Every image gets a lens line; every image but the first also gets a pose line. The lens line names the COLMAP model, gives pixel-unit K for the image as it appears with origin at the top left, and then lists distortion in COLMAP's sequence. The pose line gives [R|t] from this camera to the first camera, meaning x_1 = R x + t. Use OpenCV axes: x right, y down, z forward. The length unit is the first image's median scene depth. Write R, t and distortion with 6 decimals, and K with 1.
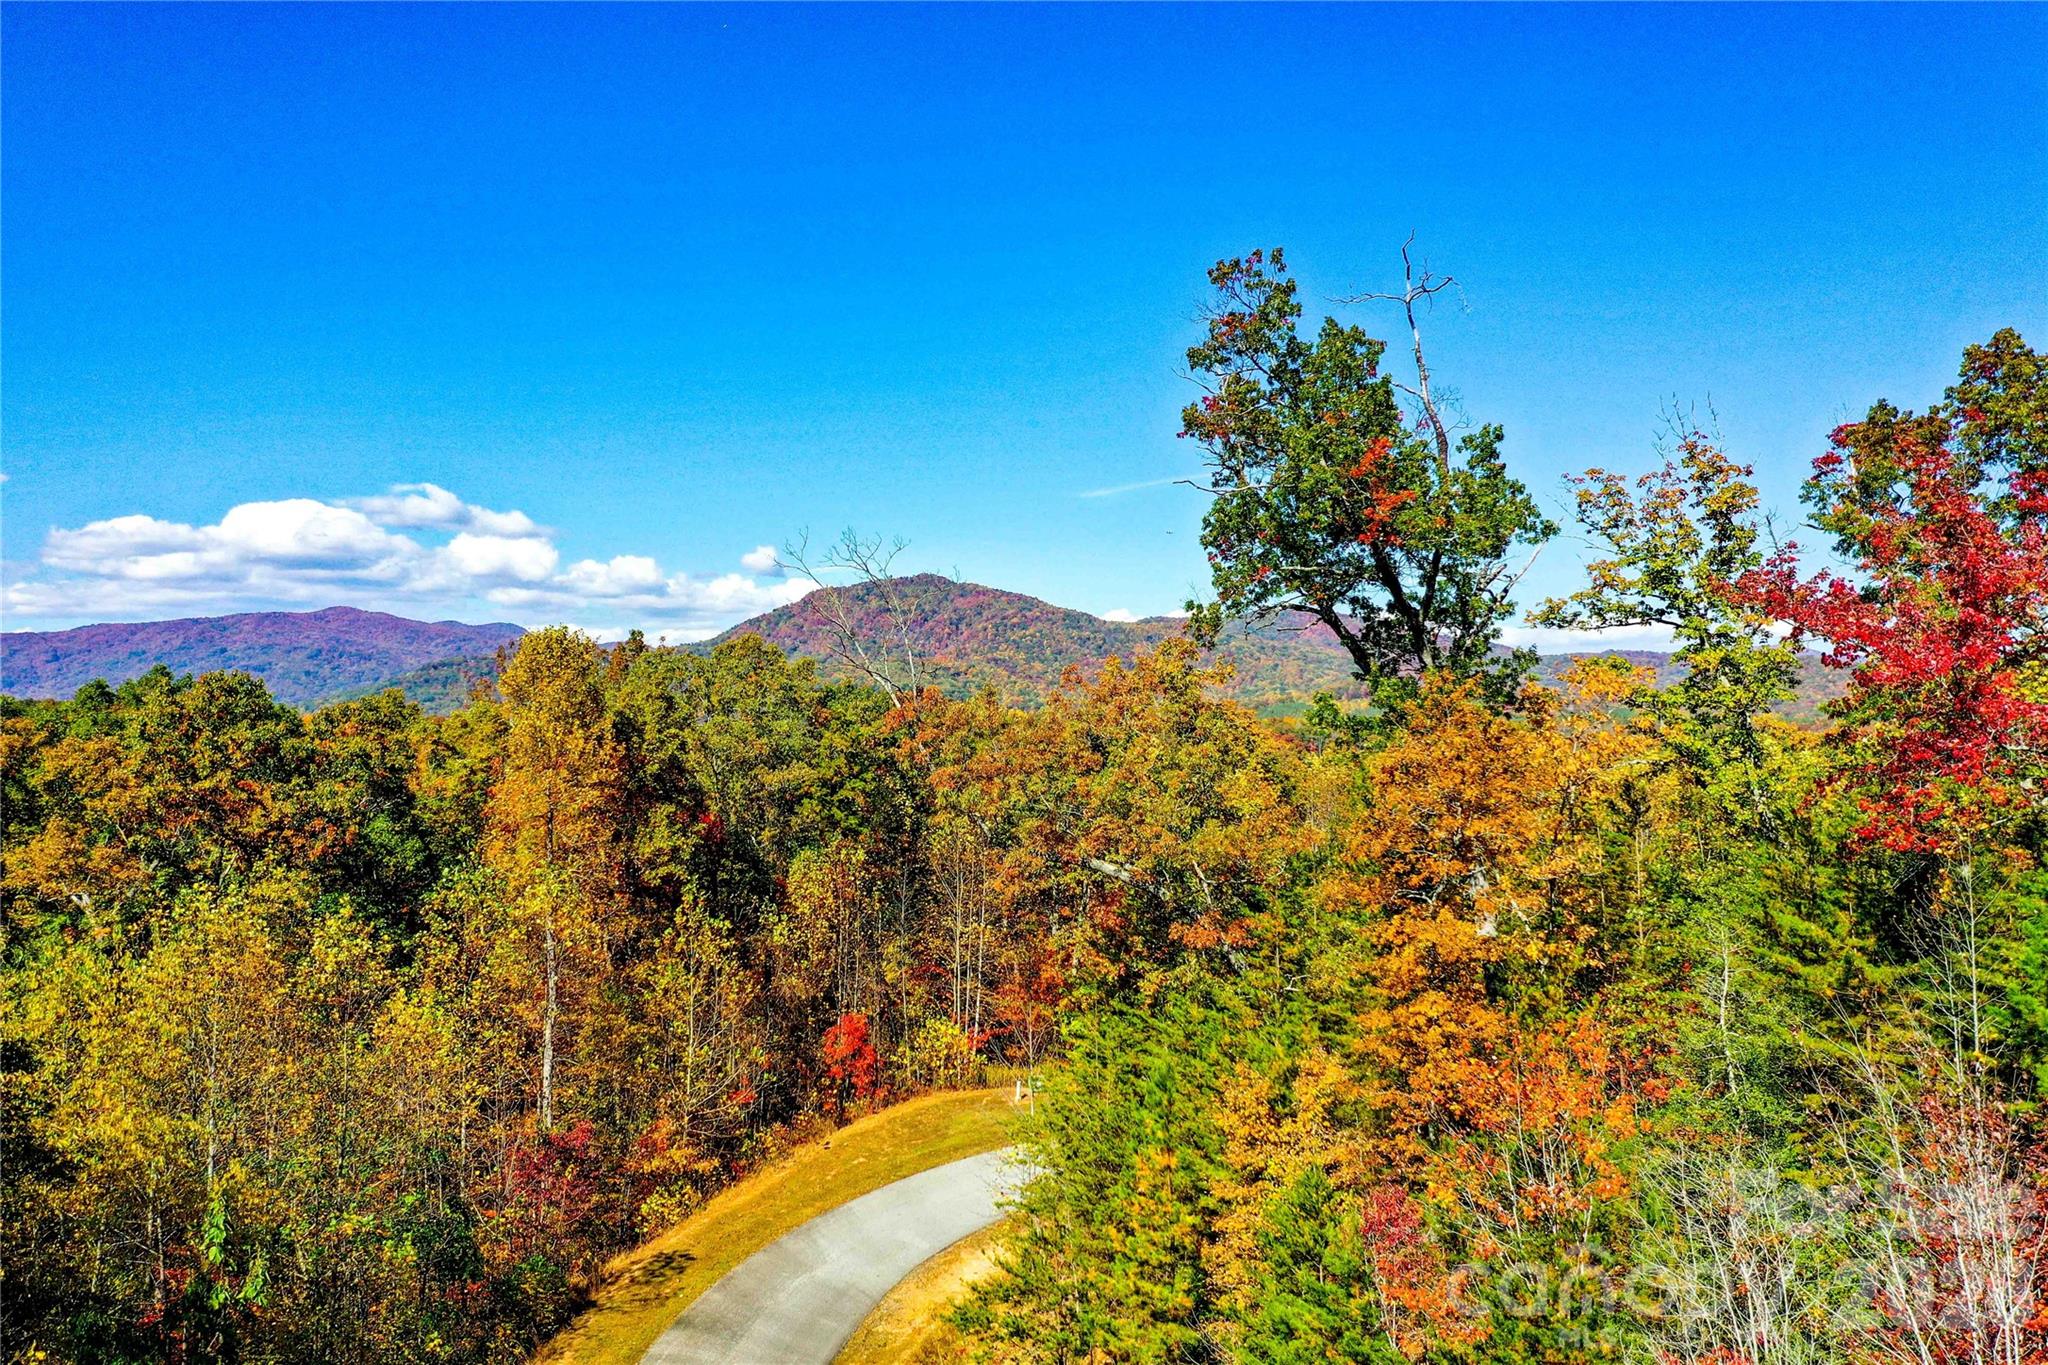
lens RADIAL K [[1582.9, 0, 1024.0], [0, 1582.9, 682.5], [0, 0, 1]] dist [0.003886, 0.001784]
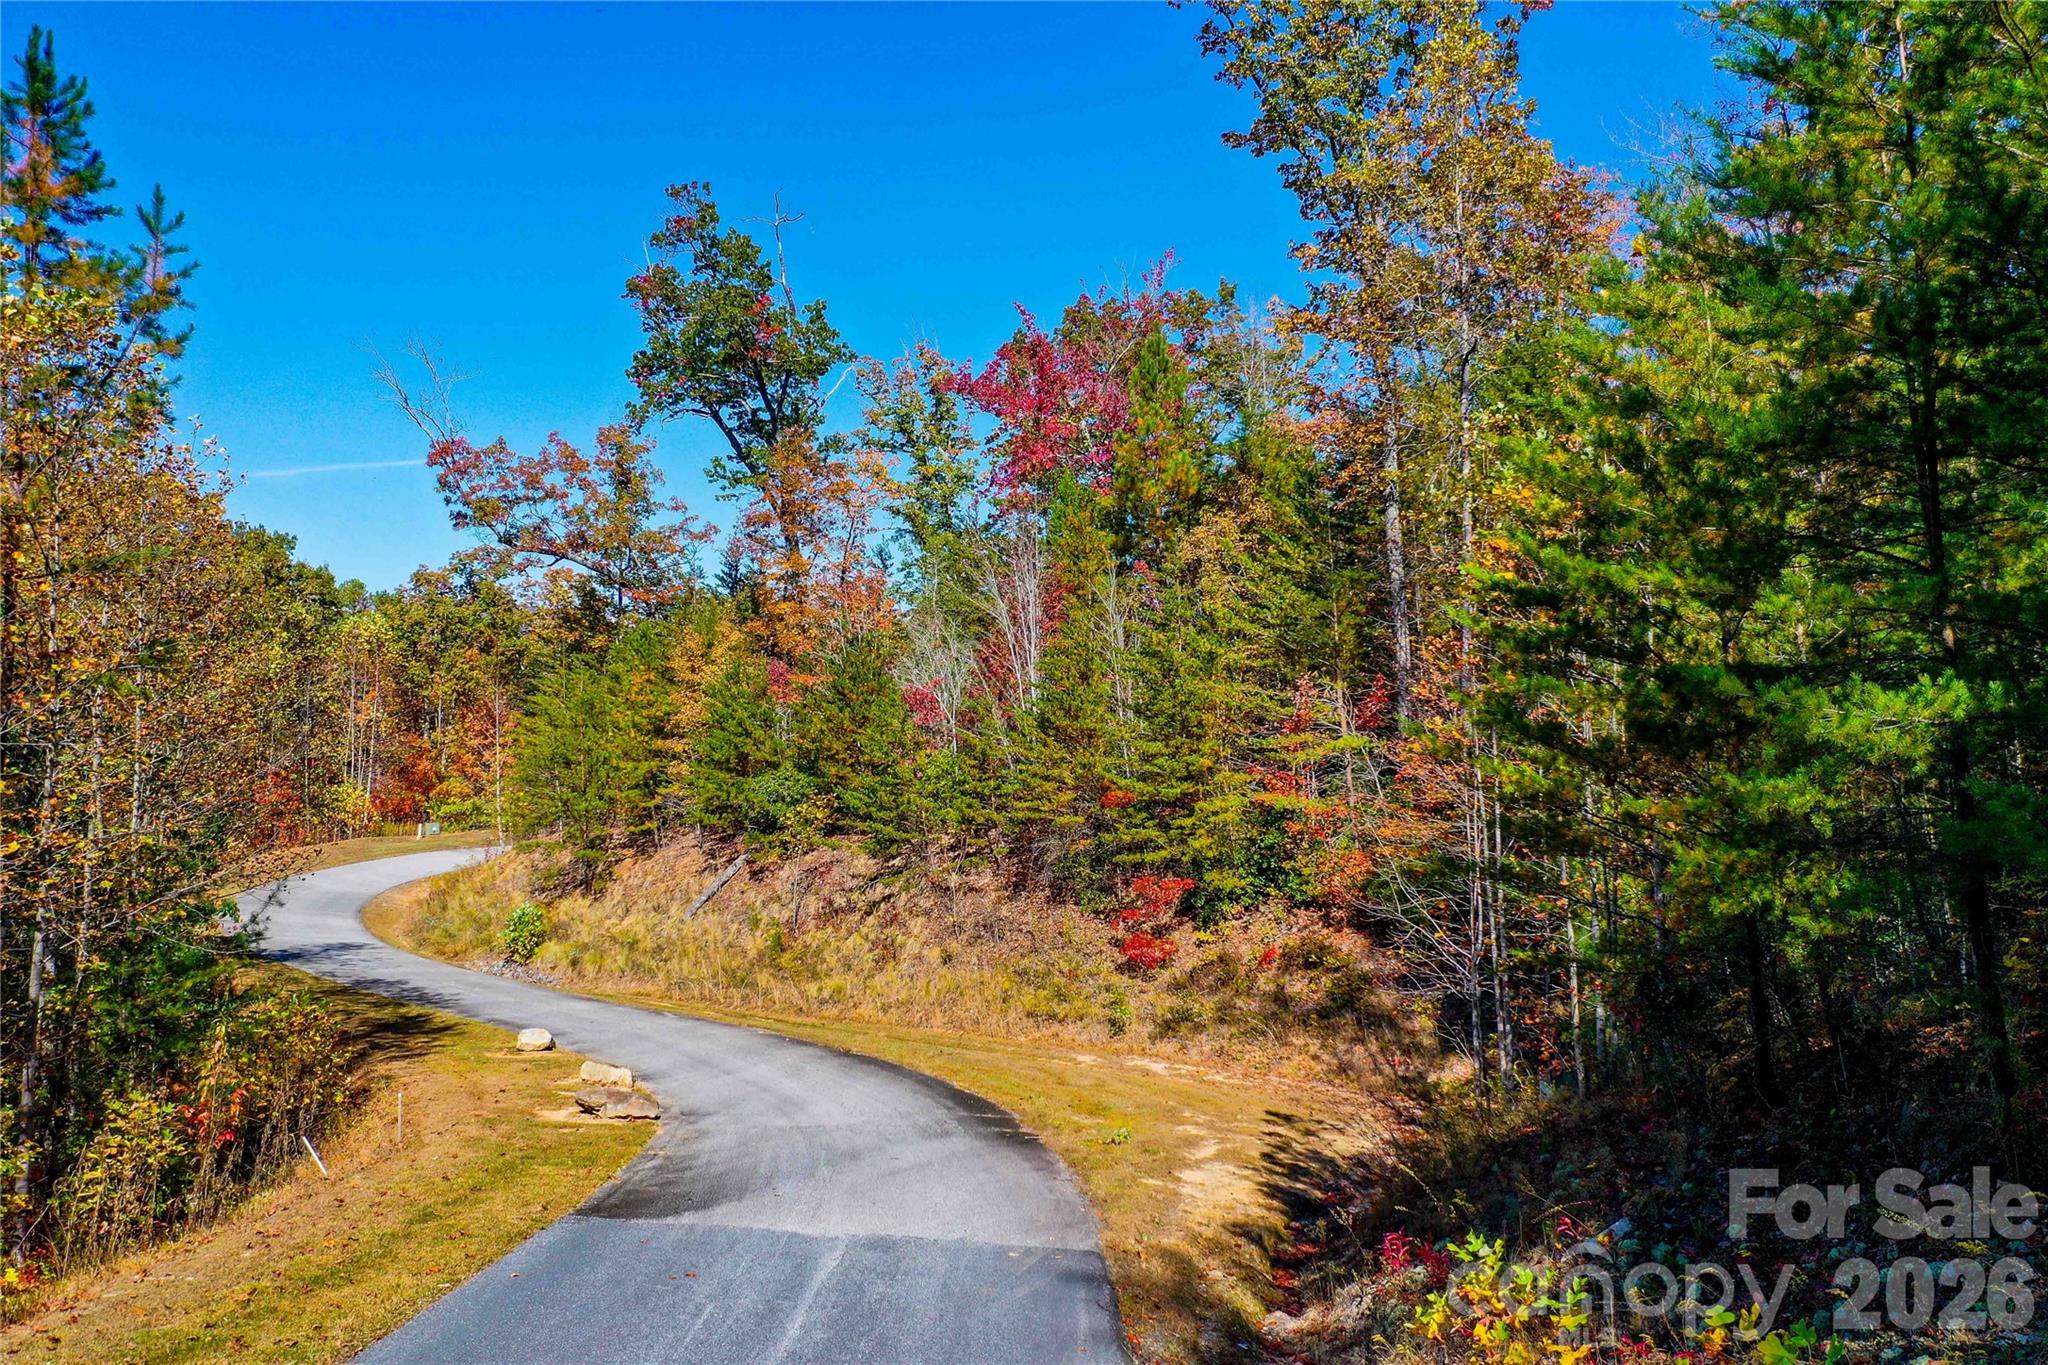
lens RADIAL K [[1655.6, 0, 995.6], [0, 1655.6, 679.9], [0, 0, 1]] dist [-0.003067, -0.003427]
pose [[0.897263, 0.030860, 0.440416, -0.281634], [-0.021569, 0.999427, -0.026088, 0.258700], [-0.440969, 0.013908, 0.897415, -0.630090]]
